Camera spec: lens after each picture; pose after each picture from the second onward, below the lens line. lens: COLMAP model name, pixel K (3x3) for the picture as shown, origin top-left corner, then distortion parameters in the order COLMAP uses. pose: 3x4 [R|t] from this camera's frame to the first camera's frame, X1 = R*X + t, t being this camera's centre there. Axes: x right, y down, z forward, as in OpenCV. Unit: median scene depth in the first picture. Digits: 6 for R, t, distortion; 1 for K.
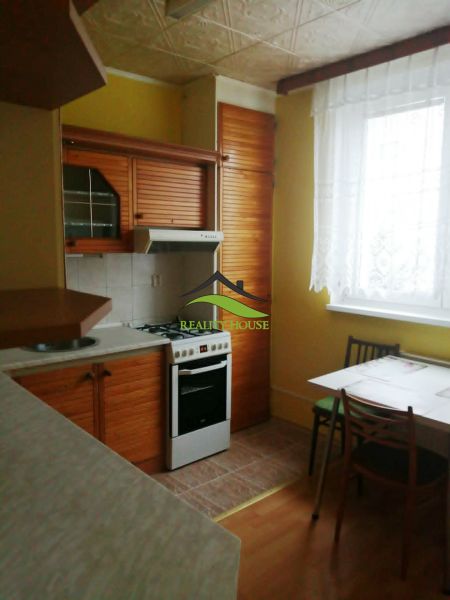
lens RADIAL K [[467.4, 0, 225.0], [0, 467.4, 300.0], [0, 0, 1]] dist [0.037447, -0.094794]
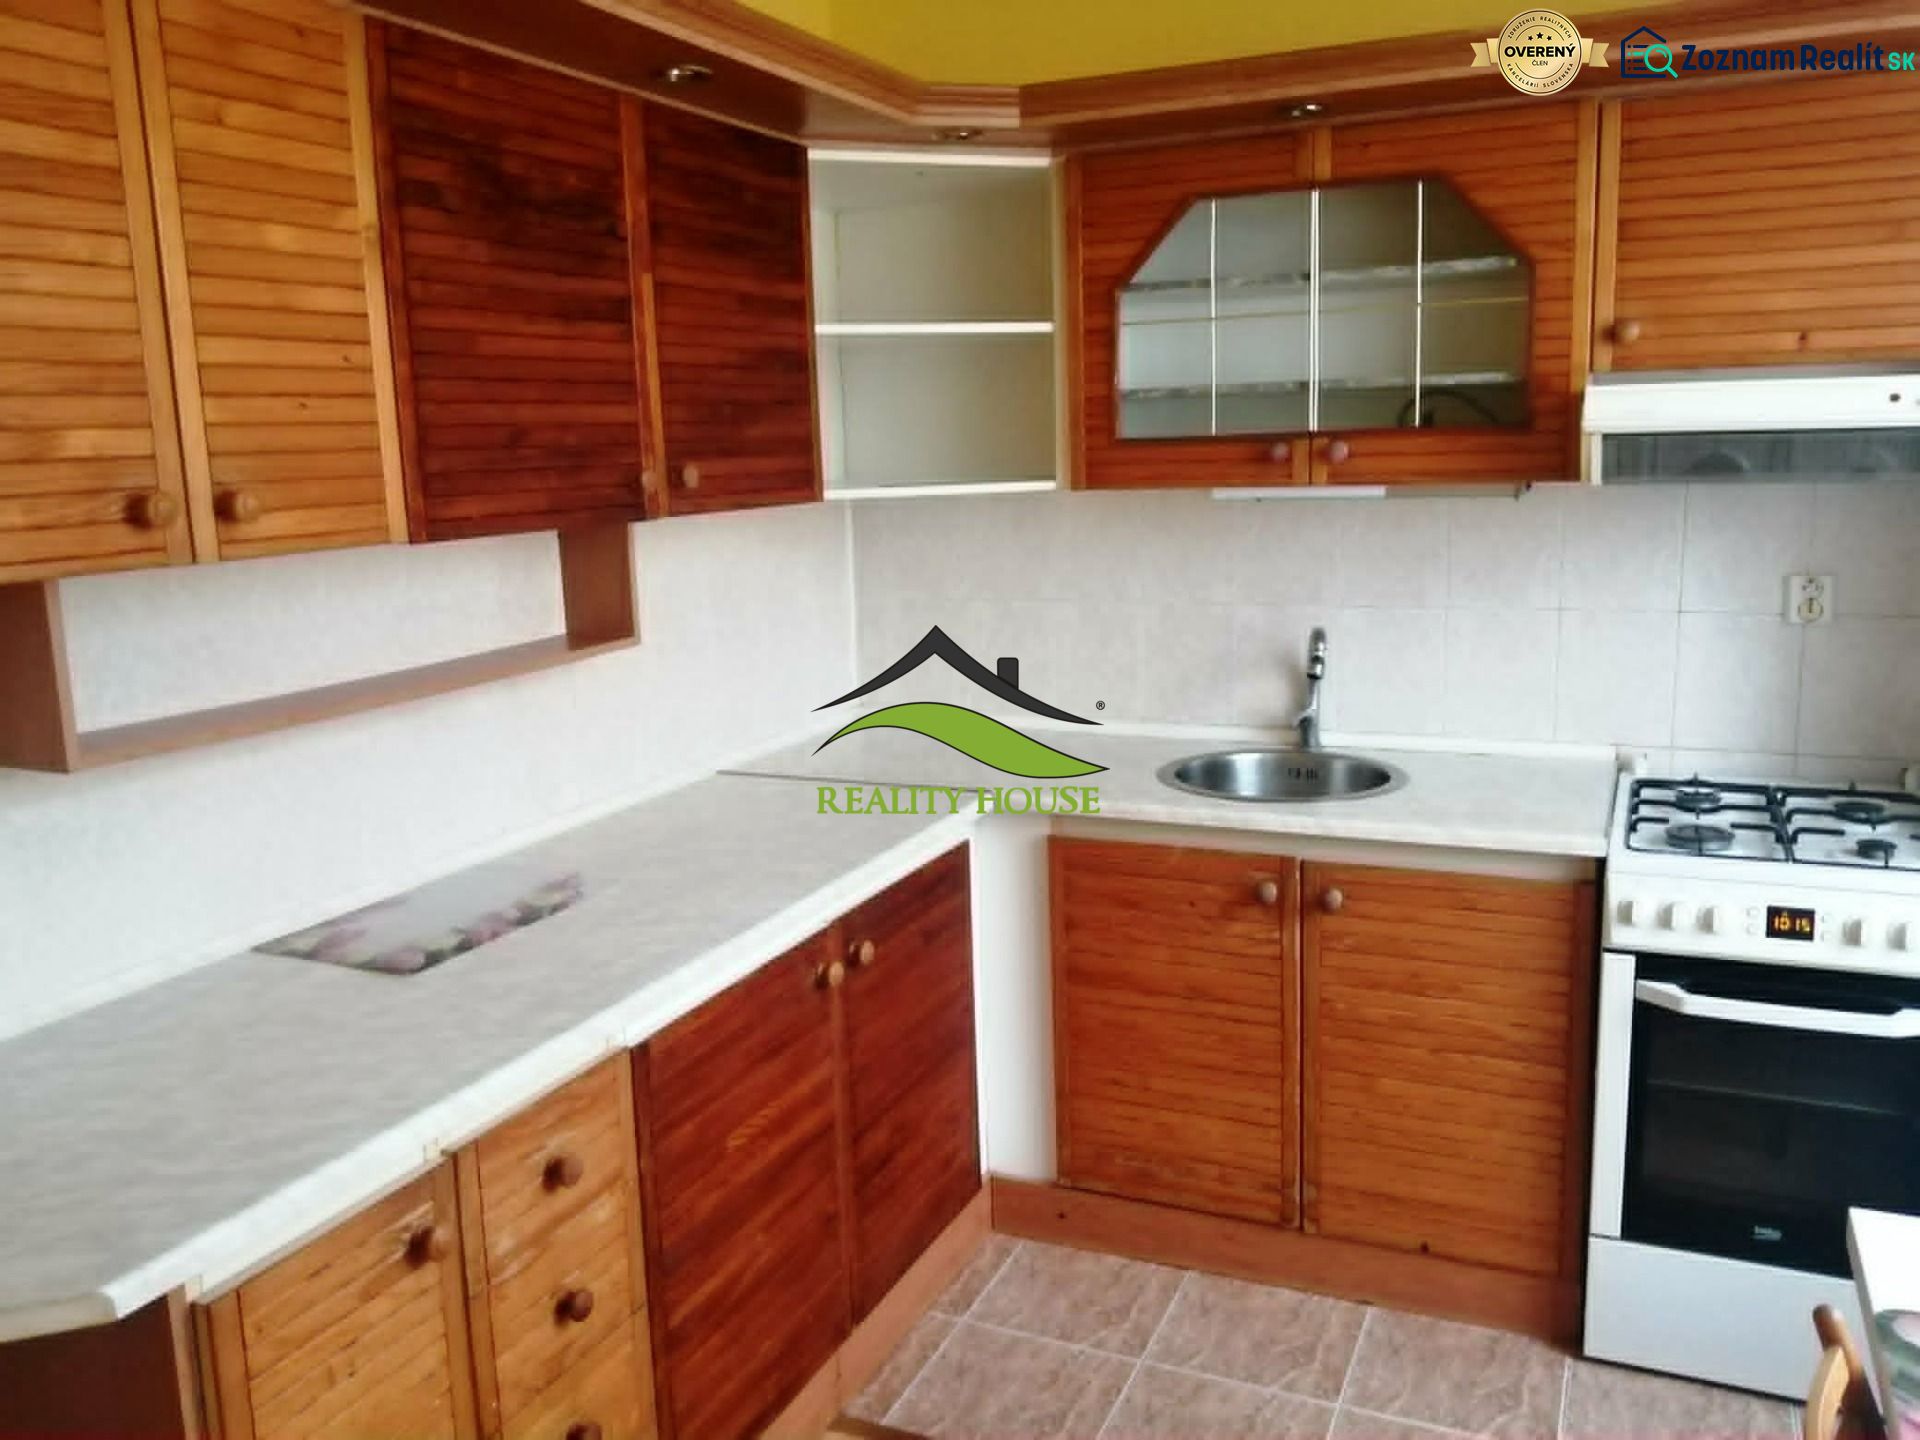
lens RADIAL K [[1495.7, 0, 960.0], [0, 1495.7, 720.0], [0, 0, 1]] dist [0.037447, -0.094794]
pose [[0.406014, 0.148864, -0.901661, 0.426318], [-0.080501, 0.988634, 0.126974, -0.049351], [0.910314, 0.021031, 0.413383, 0.360531]]
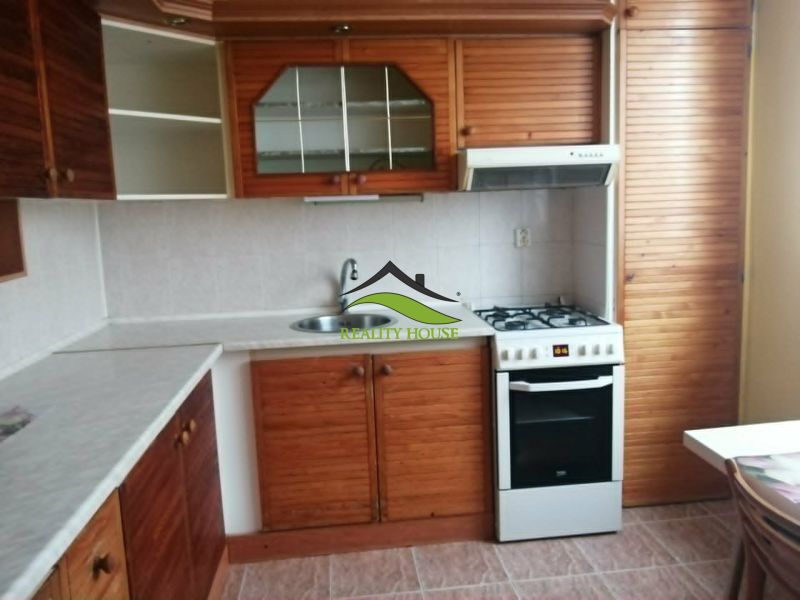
lens RADIAL K [[623.7, 0, 400.0], [0, 623.7, 300.0], [0, 0, 1]] dist [0.068718, -0.173800]
pose [[0.809903, 0.046265, -0.584737, 0.249468], [-0.029011, 0.998824, 0.038846, 0.017700], [0.585846, -0.014497, 0.810292, 0.262197]]
